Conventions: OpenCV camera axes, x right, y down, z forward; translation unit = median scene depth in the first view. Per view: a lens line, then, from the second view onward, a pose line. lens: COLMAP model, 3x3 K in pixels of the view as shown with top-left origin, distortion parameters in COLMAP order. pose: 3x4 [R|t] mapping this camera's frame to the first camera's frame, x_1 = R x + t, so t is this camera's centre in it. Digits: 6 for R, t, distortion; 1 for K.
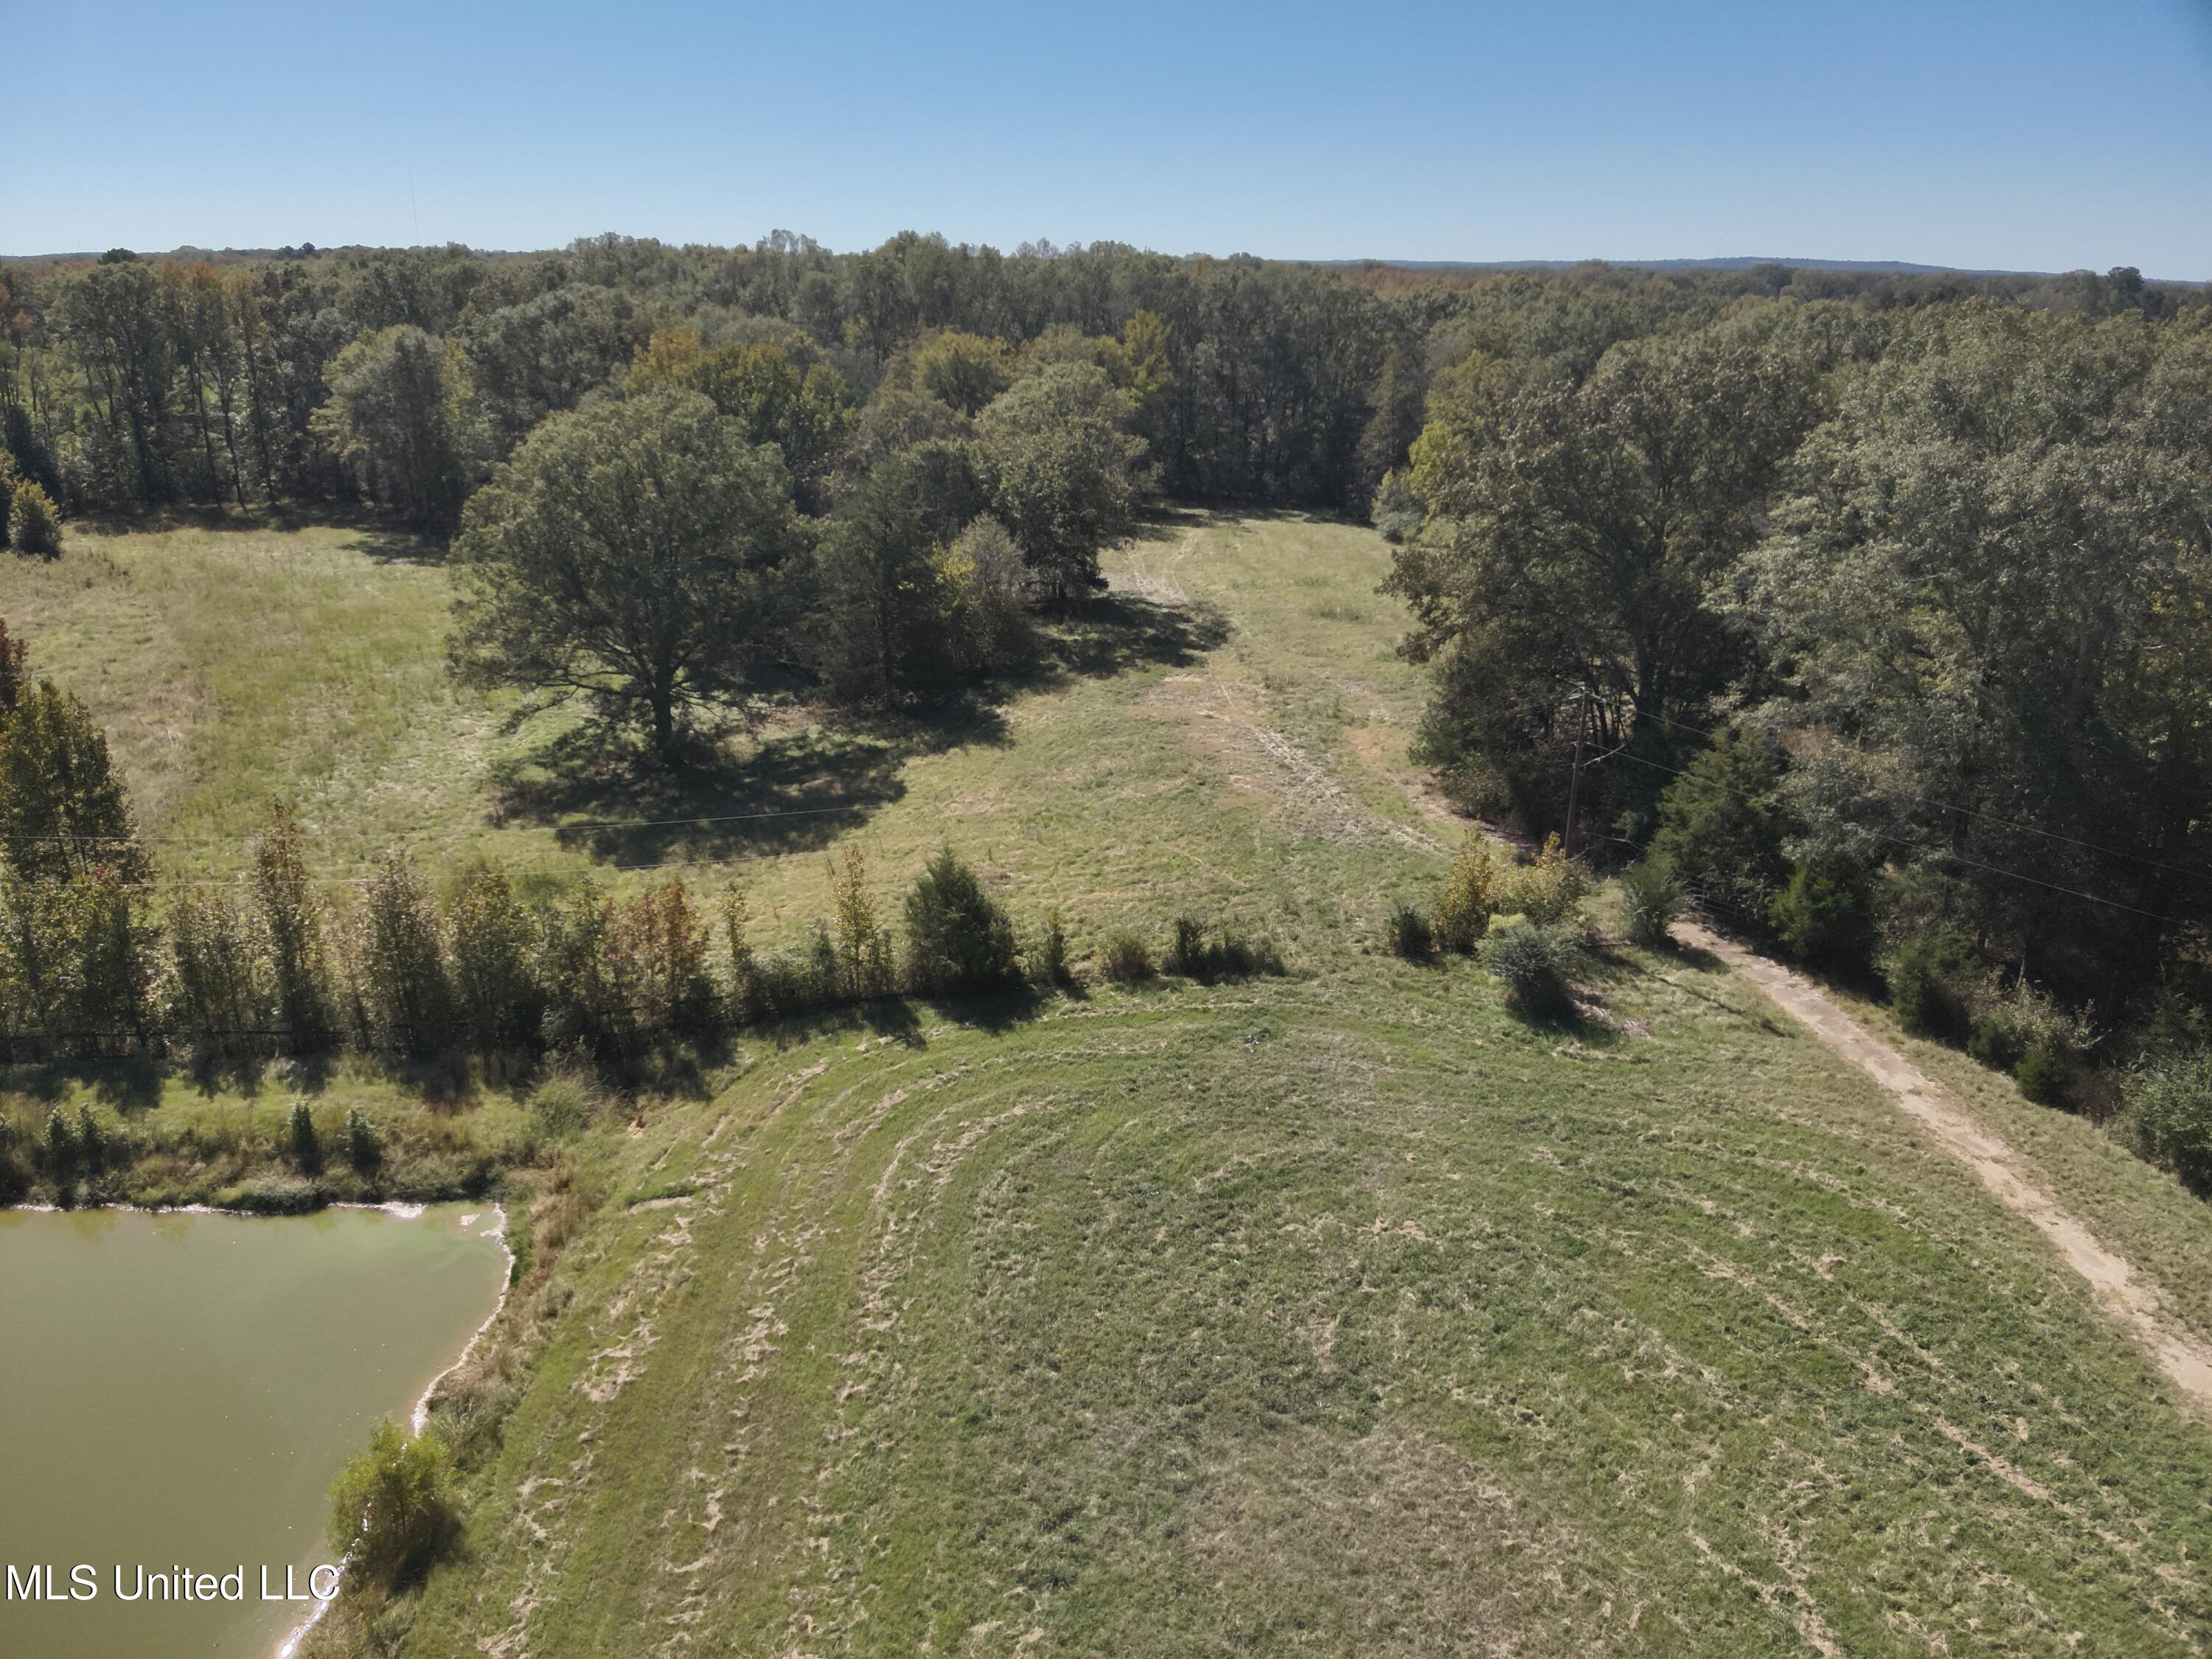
lens RADIAL K [[1630.8, 0, 1068.4], [0, 1630.8, 817.1], [0, 0, 1]] dist [0.196070, -0.334767]
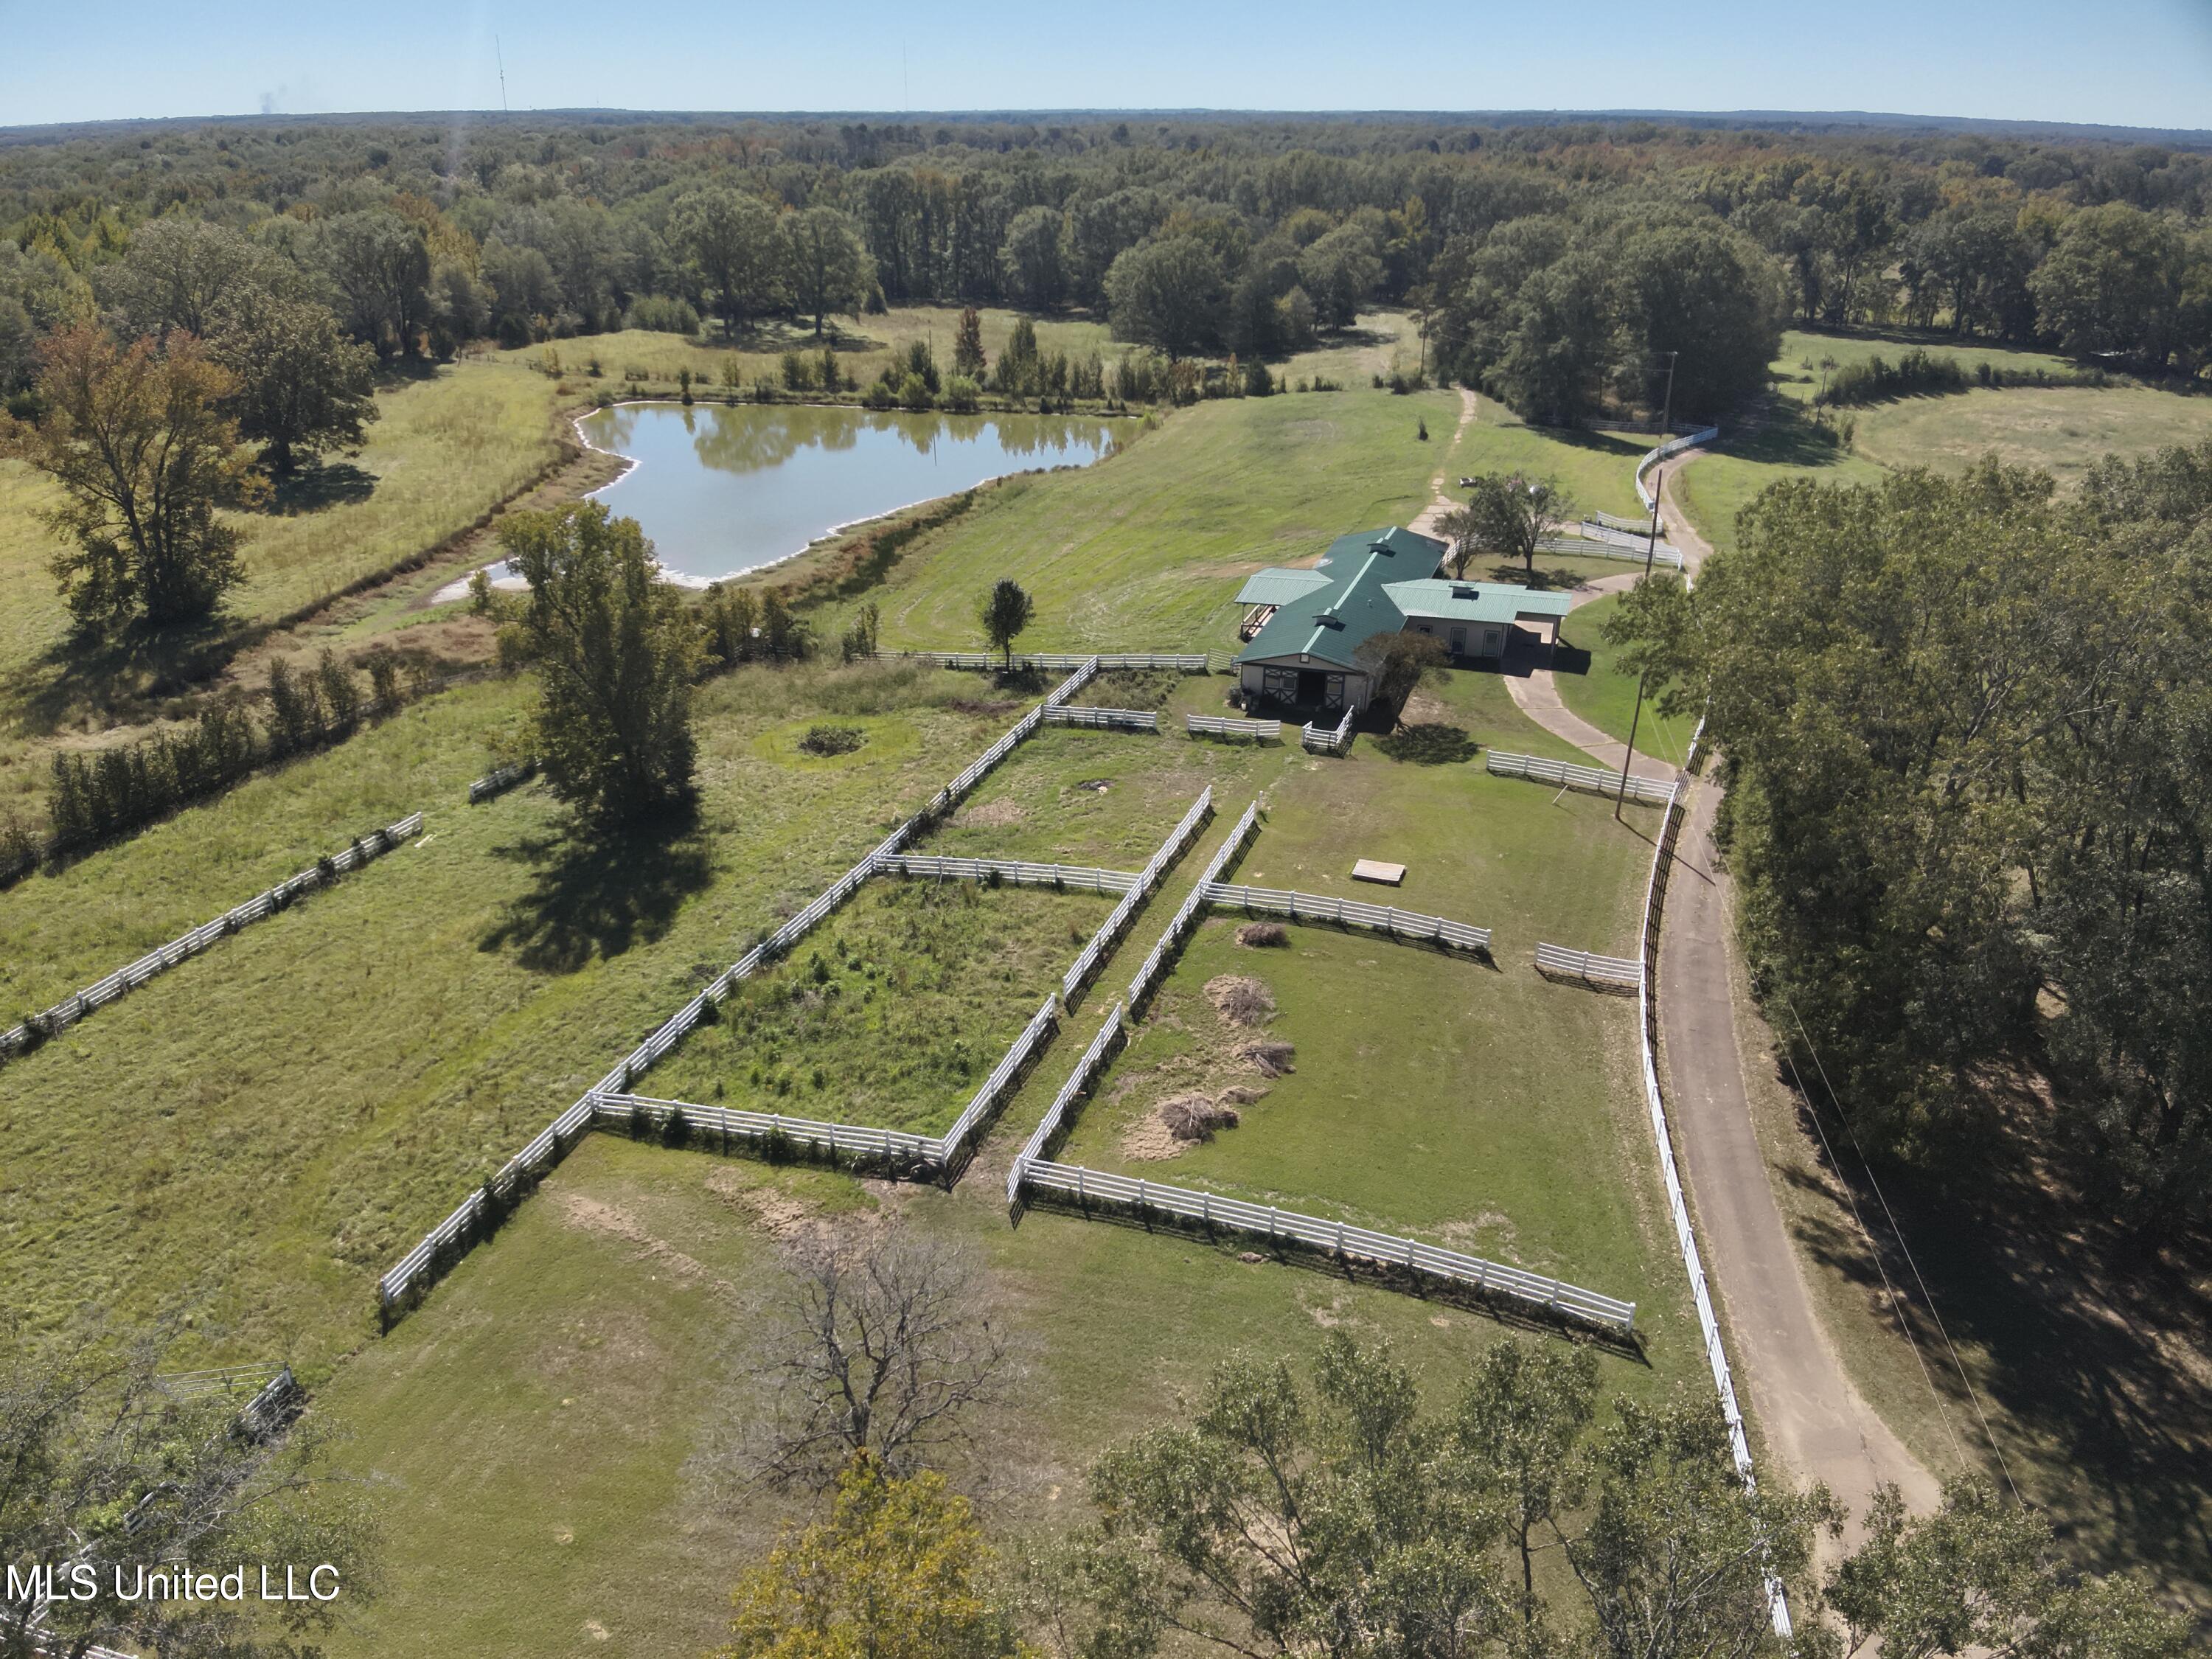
lens RADIAL K [[1630.8, 0, 1068.4], [0, 1630.8, 817.1], [0, 0, 1]] dist [0.196070, -0.334767]
pose [[0.969557, 0.092449, -0.226742, 0.487196], [-0.074954, 0.993591, 0.084610, 0.817290], [0.233111, -0.065039, 0.970273, -3.030091]]
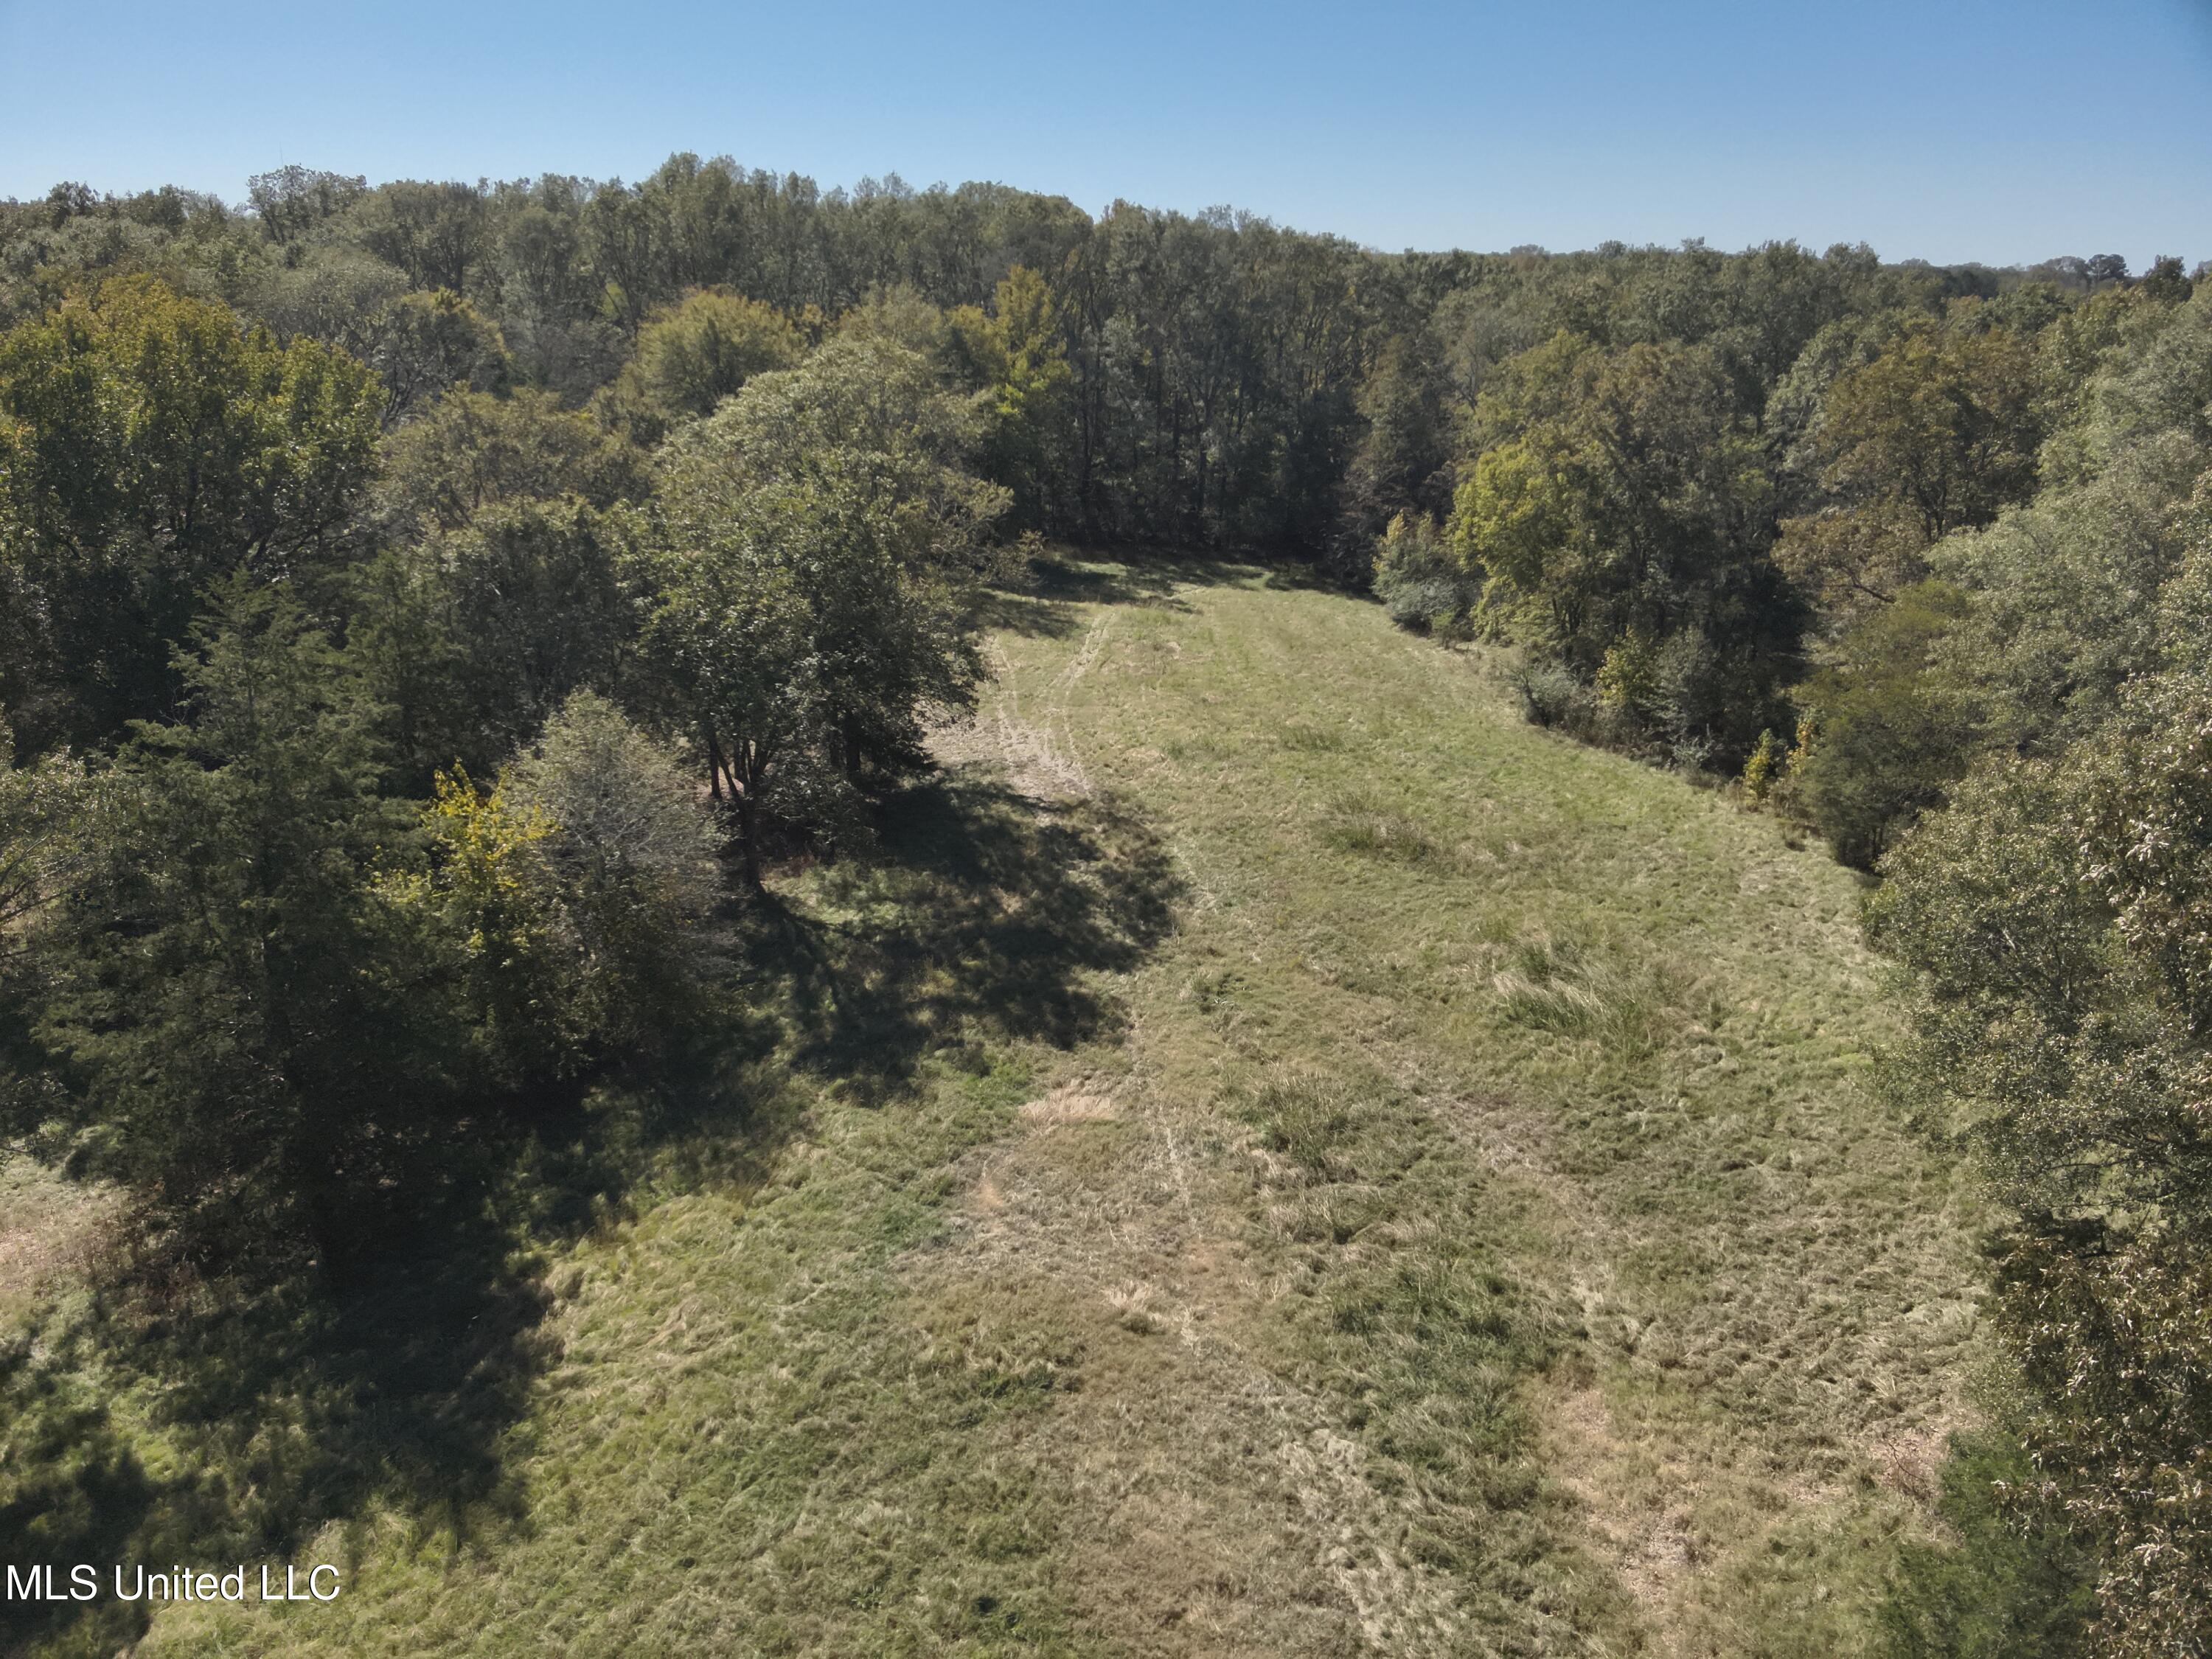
lens RADIAL K [[1630.8, 0, 1068.4], [0, 1630.8, 817.1], [0, 0, 1]] dist [0.196070, -0.334767]
pose [[0.998690, -0.007094, 0.050672, 0.086777], [0.006808, 0.999960, 0.005805, -0.279880], [-0.050711, -0.005452, 0.998698, 1.042897]]
